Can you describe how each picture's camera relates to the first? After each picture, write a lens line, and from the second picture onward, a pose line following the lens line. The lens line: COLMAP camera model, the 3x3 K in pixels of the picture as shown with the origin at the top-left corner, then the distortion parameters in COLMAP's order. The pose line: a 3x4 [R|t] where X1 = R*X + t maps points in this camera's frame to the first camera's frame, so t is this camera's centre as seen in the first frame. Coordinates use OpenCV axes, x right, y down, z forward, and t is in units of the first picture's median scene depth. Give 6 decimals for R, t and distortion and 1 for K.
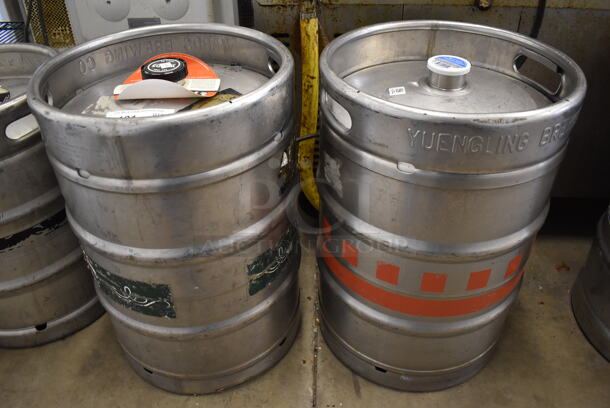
lens RADIAL K [[471.6, 0, 307.1], [0, 471.6, 198.6], [0, 0, 1]] dist [-0.118027, 0.032160]
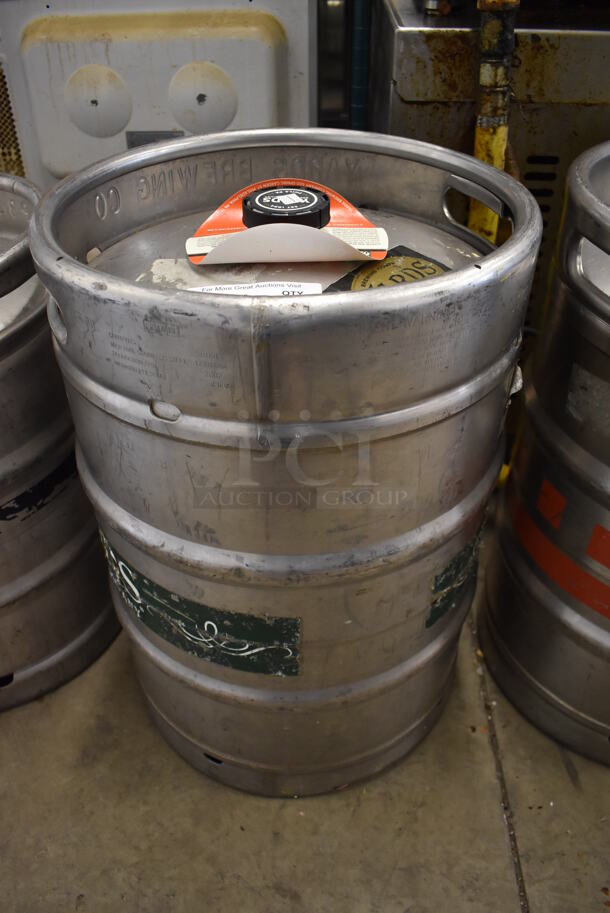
lens RADIAL K [[705.9, 0, 305.0], [0, 705.9, 456.5], [0, 0, 1]] dist [-0.118027, 0.032160]
pose [[0.999889, -0.008841, 0.011994, -0.271192], [0.008437, 0.999411, 0.033255, -0.022739], [-0.012281, -0.033150, 0.999375, 0.189758]]
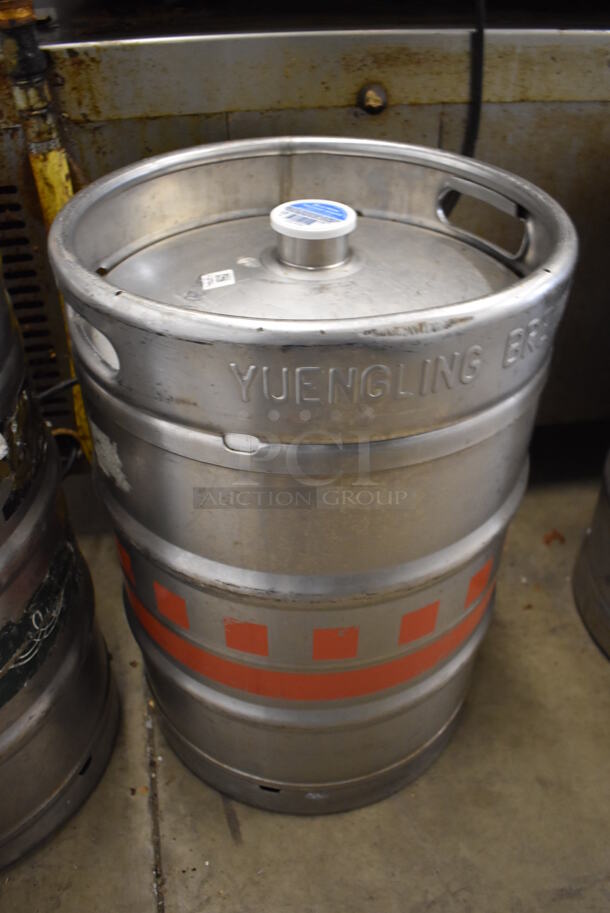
lens RADIAL K [[705.9, 0, 305.0], [0, 705.9, 456.5], [0, 0, 1]] dist [-0.118027, 0.032160]
pose [[0.972864, -0.129219, 0.191935, 0.105787], [0.122749, 0.991404, 0.045274, -0.060012], [-0.196136, -0.020485, 0.980363, 0.224336]]
